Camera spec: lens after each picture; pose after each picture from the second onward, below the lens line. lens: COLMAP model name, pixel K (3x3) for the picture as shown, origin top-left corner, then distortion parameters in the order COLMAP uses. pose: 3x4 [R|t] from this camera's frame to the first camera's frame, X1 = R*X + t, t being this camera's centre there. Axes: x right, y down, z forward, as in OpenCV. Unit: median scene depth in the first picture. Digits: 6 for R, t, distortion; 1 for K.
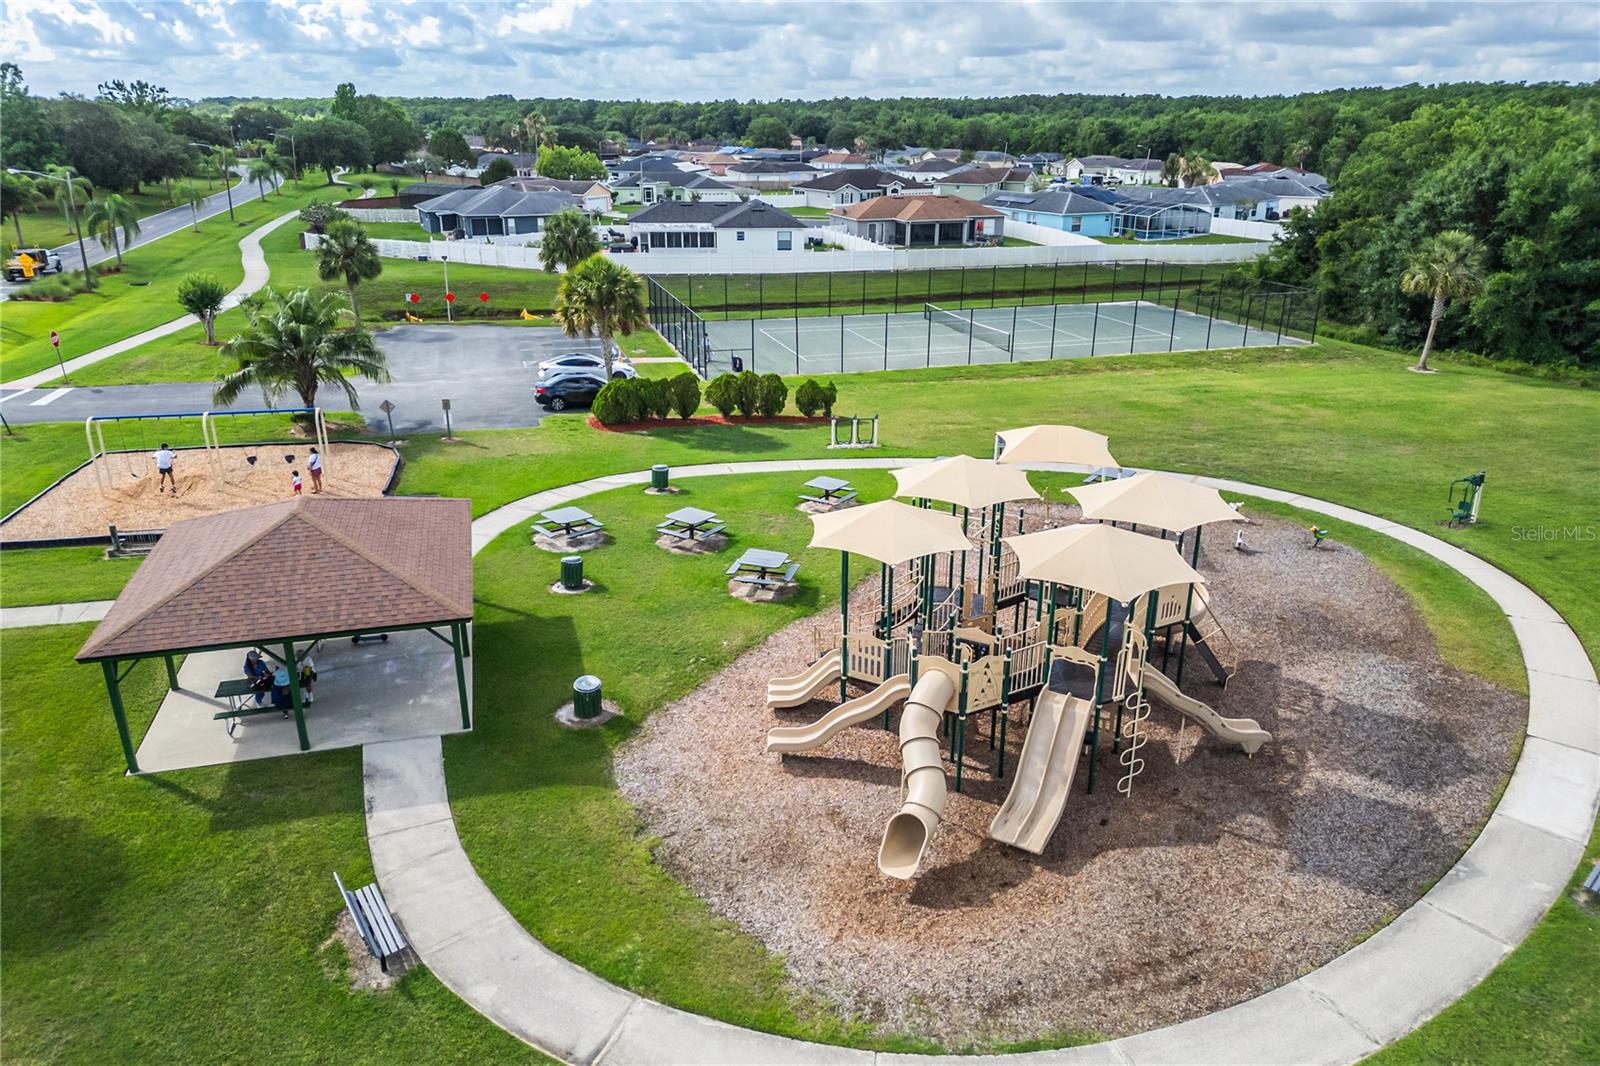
lens RADIAL K [[1102.1, 0, 800.0], [0, 1102.1, 533.0], [0, 0, 1]] dist [0.054715, -0.039356]
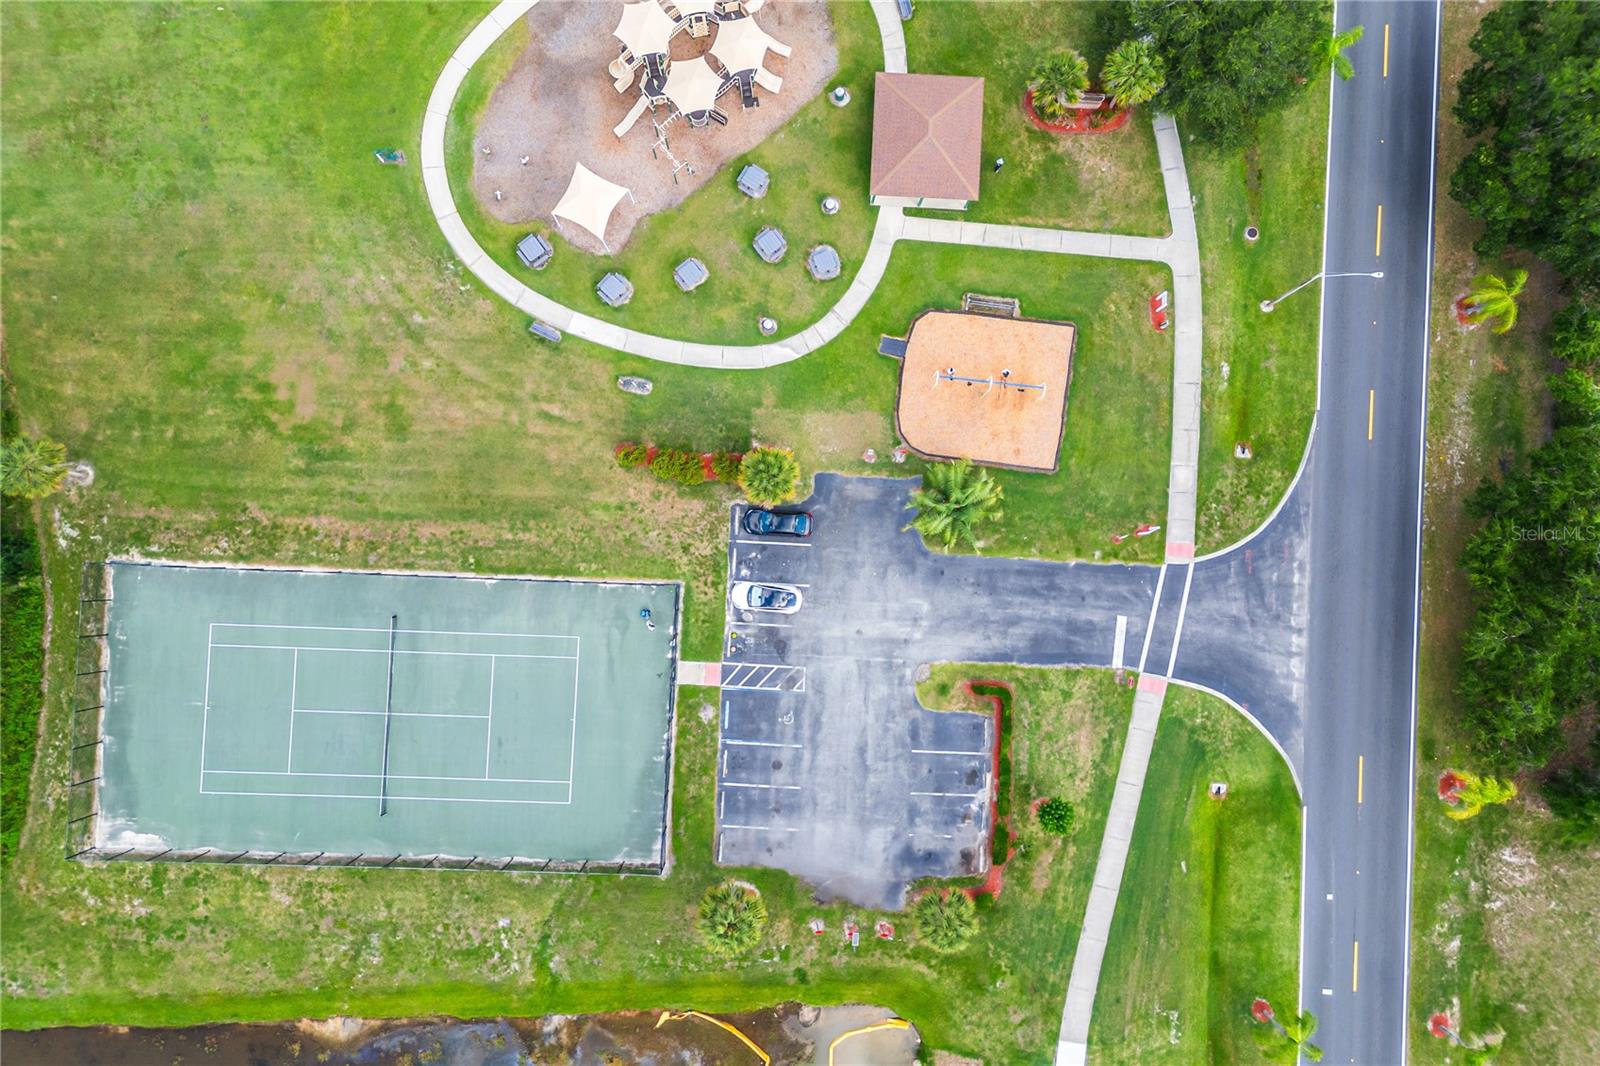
lens RADIAL K [[1111.4, 0, 805.6], [0, 1111.4, 555.1], [0, 0, 1]] dist [0.093185, -0.102024]
pose [[-0.947264, -0.319765, -0.020993, -0.289293], [0.088421, -0.323781, 0.941991, -2.081100], [-0.308013, 0.890458, 0.334980, 0.733716]]
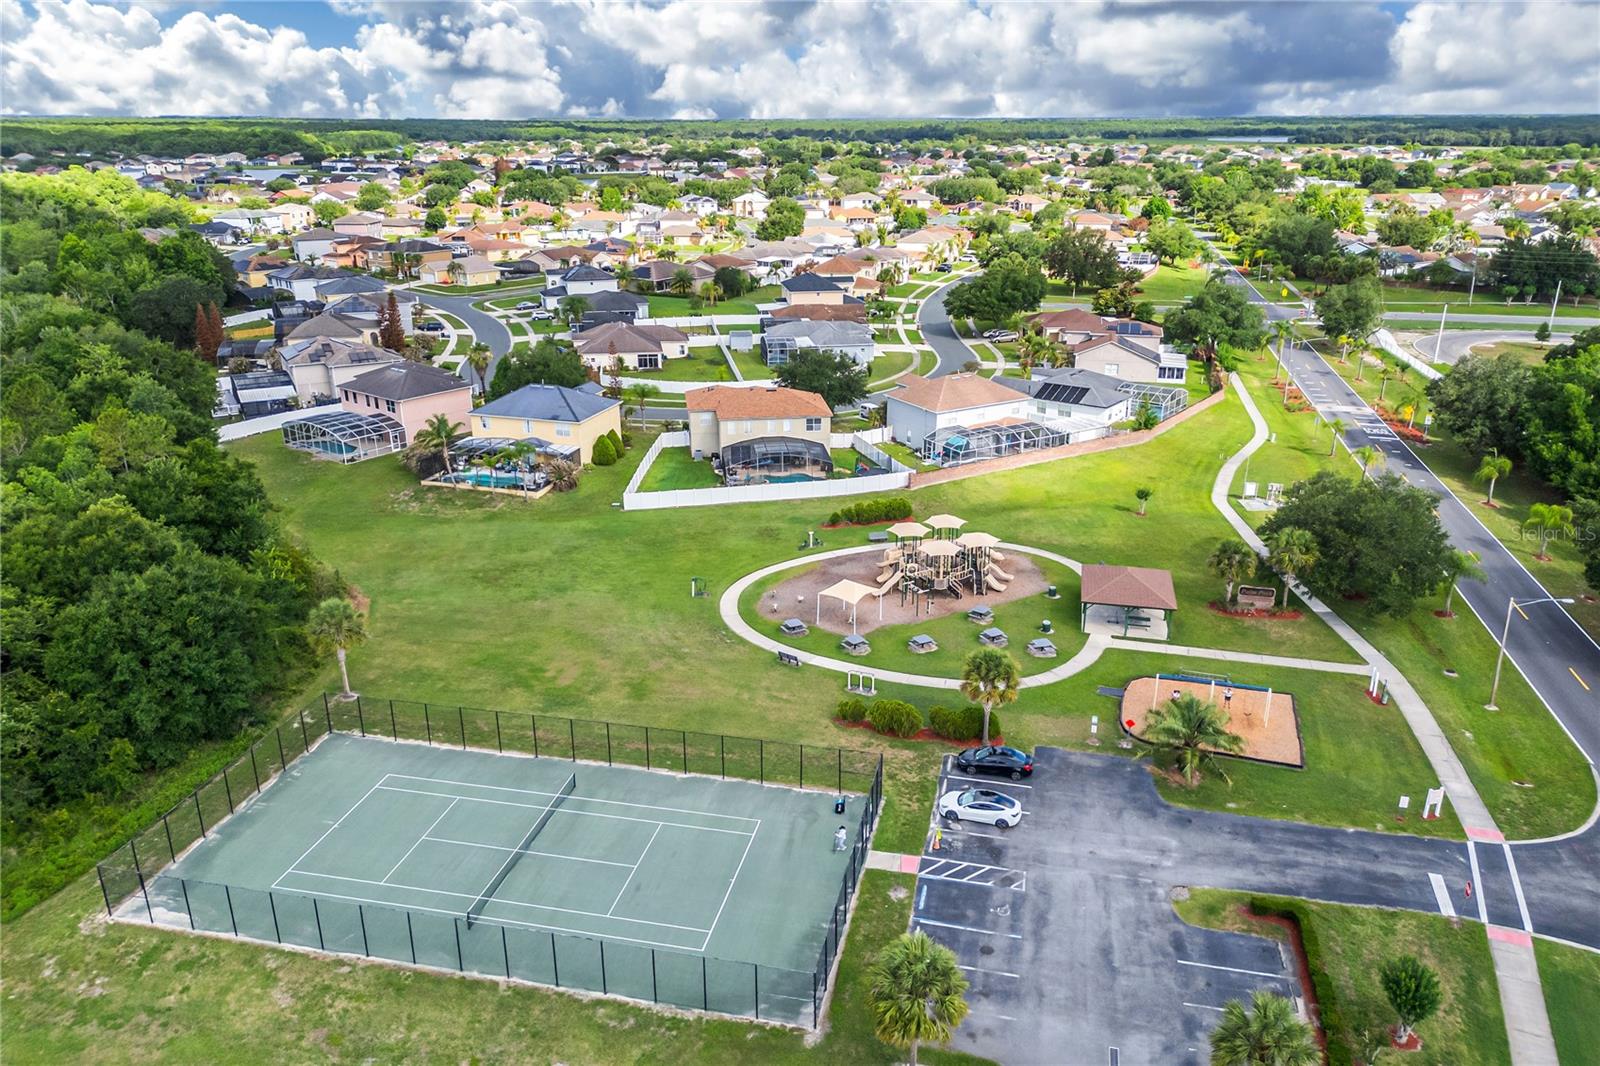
lens RADIAL K [[1125.9, 0, 793.8], [0, 1125.9, 569.5], [0, 0, 1]] dist [0.087832, -0.099730]
pose [[-0.872189, -0.186593, 0.452182, -0.770558], [0.169882, 0.751313, 0.637706, -1.691086], [-0.458722, 0.633018, -0.623588, 2.507643]]
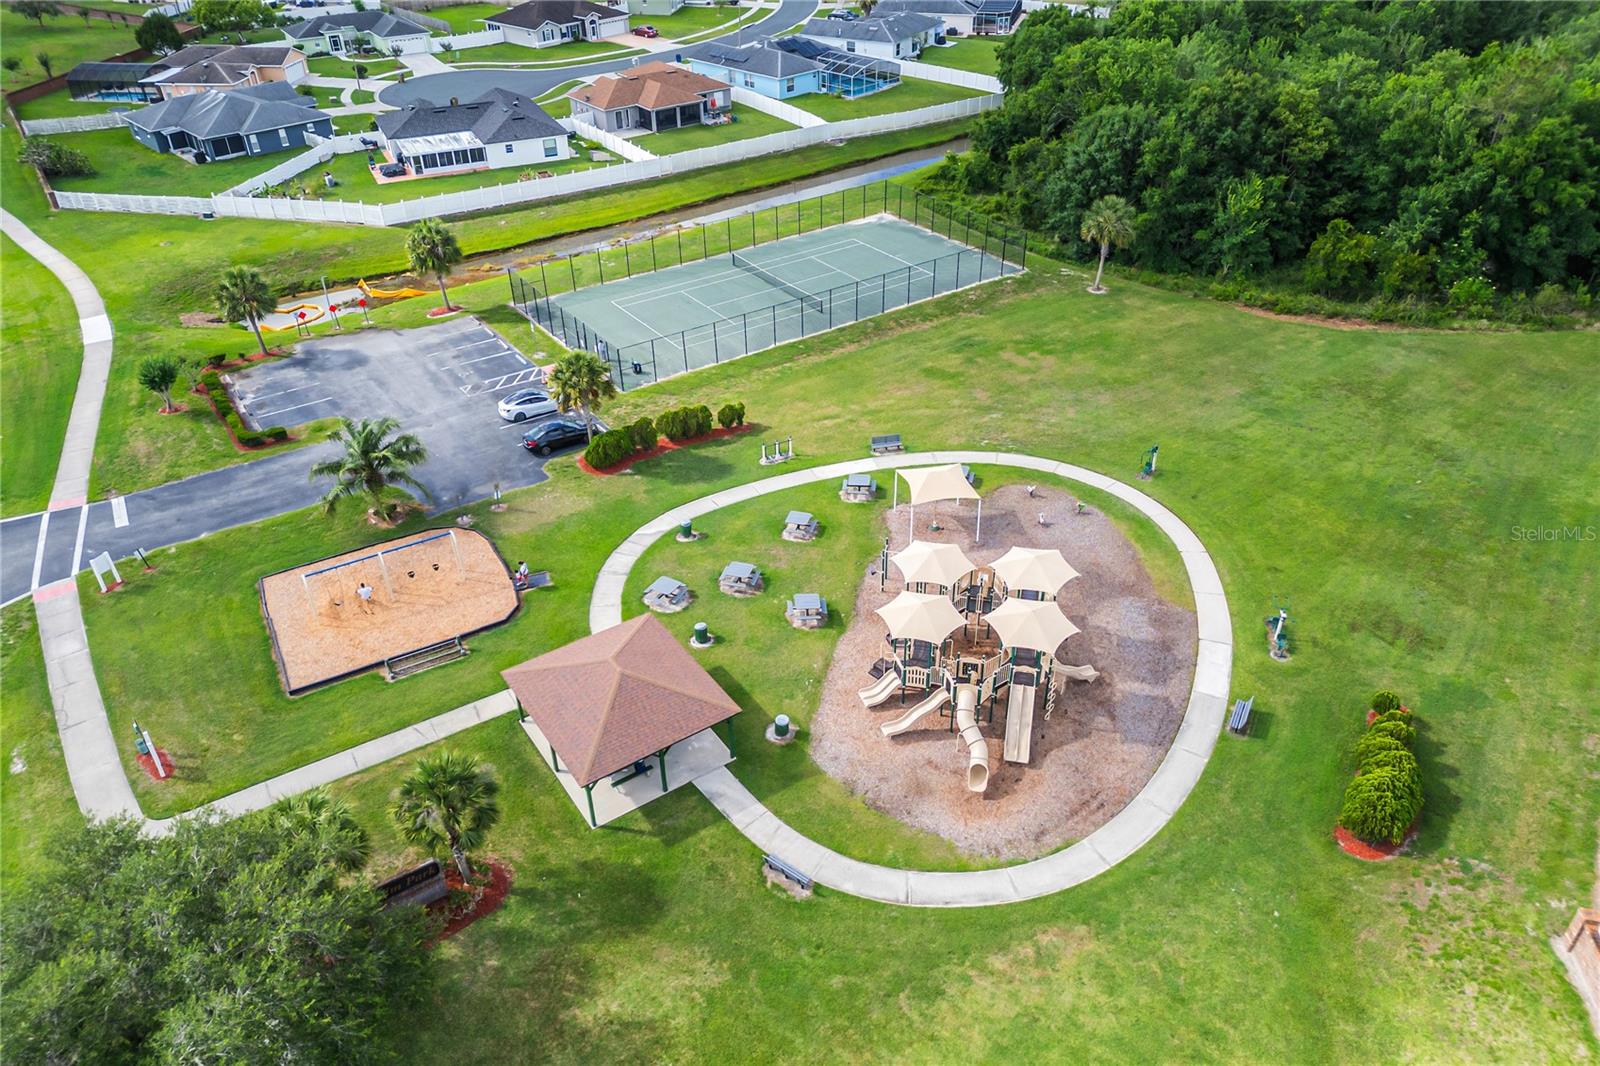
lens RADIAL K [[1093.2, 0, 789.8], [0, 1093.2, 532.1], [0, 0, 1]] dist [0.095966, -0.119913]
pose [[0.950246, -0.193164, 0.244377, -0.380677], [0.130310, 0.959076, 0.251381, -0.429224], [-0.282934, -0.207029, 0.936529, -0.477691]]
